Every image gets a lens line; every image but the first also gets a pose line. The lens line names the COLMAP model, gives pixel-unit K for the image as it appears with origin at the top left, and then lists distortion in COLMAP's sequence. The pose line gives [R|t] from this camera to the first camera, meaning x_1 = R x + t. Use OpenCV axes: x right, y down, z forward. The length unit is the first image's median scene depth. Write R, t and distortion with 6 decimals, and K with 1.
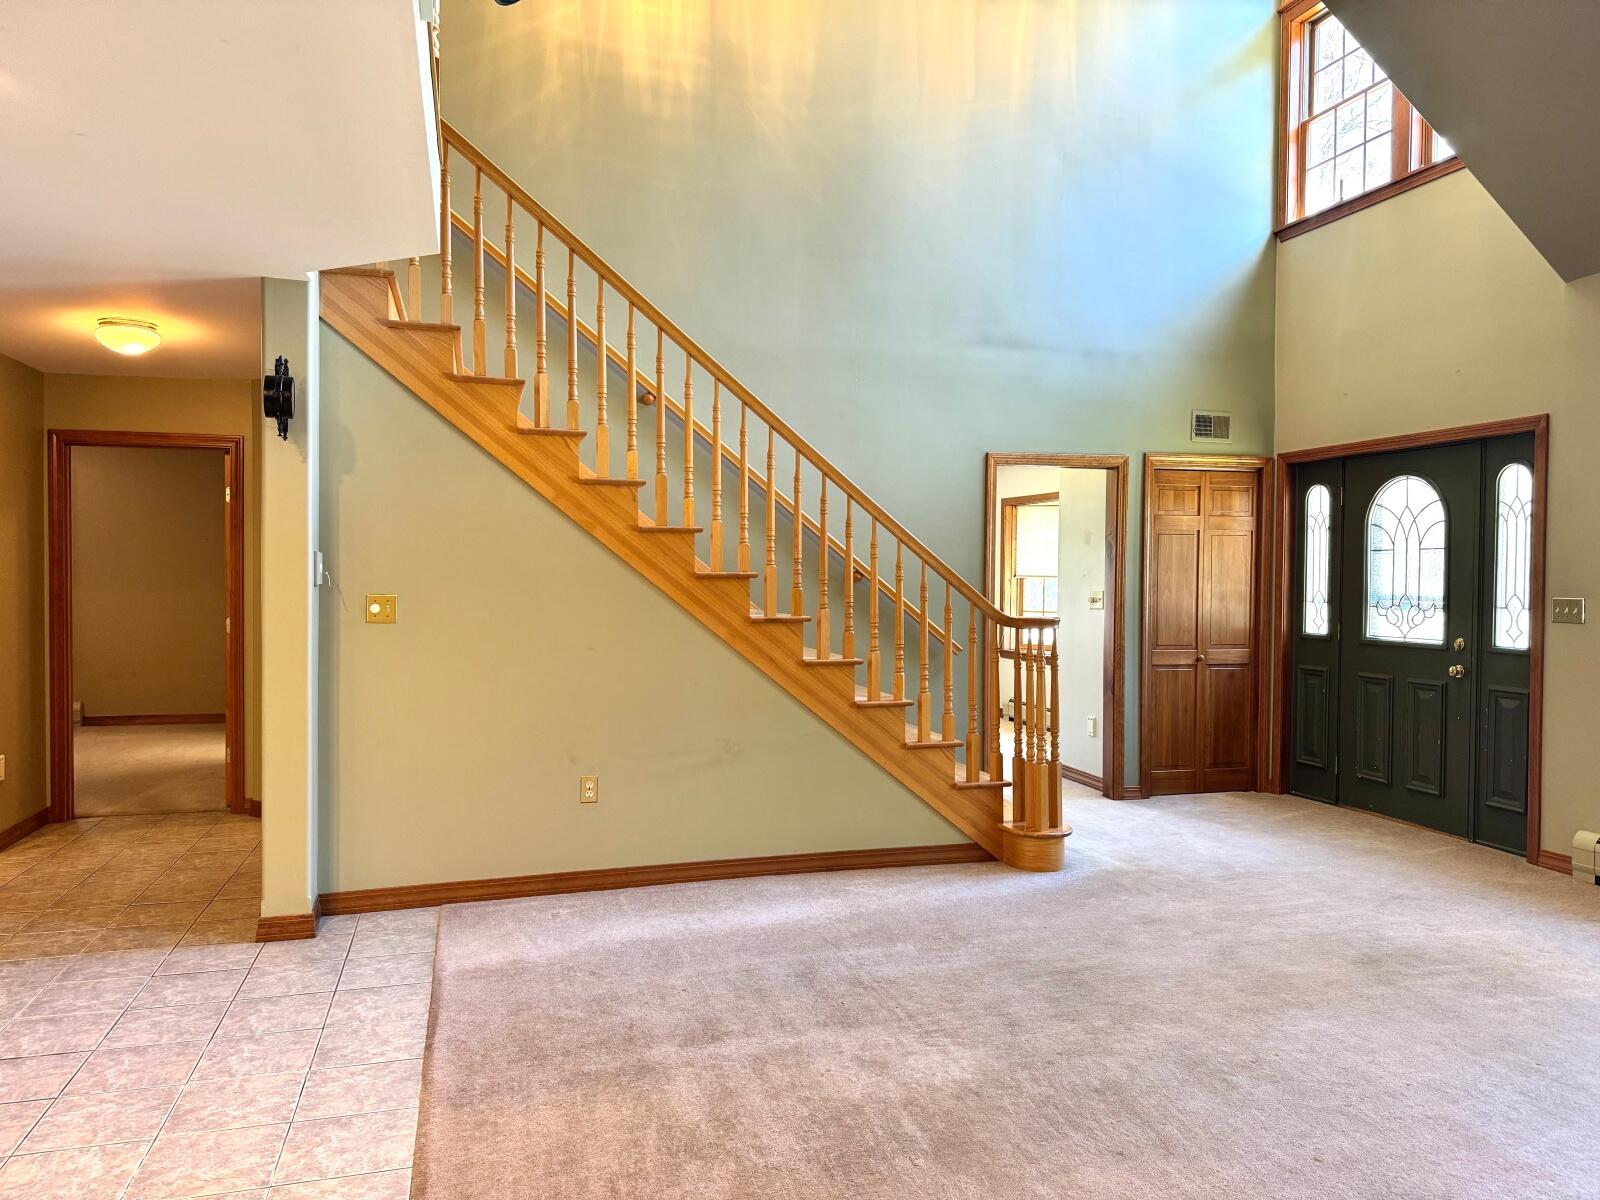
lens RADIAL K [[1121.6, 0, 800.0], [0, 1121.6, 600.0], [0, 0, 1]] dist [0.053163, -0.059325]
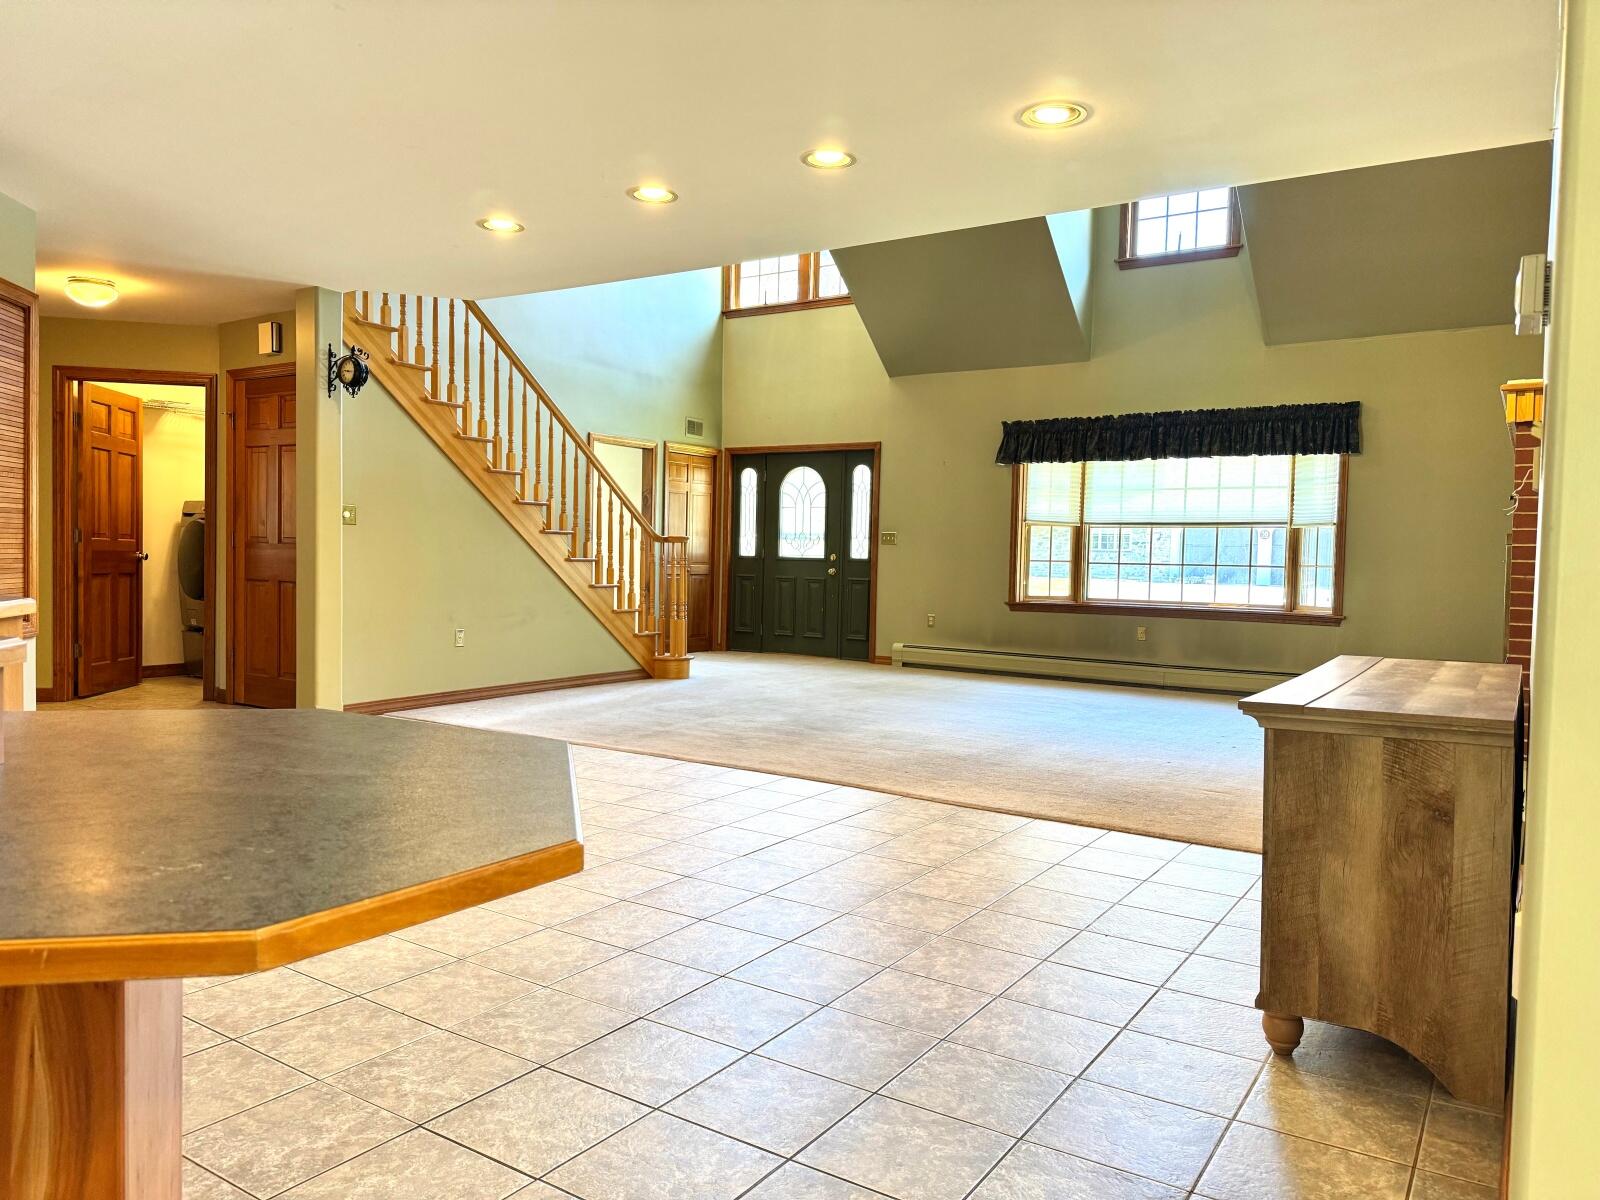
lens RADIAL K [[1110.0, 0, 800.3], [0, 1110.0, 609.8], [0, 0, 1]] dist [0.105187, -0.165937]
pose [[0.755142, -0.020584, 0.655237, -0.893377], [-0.005413, 0.999277, 0.037630, 0.073510], [-0.655538, -0.031963, 0.754485, -0.493501]]
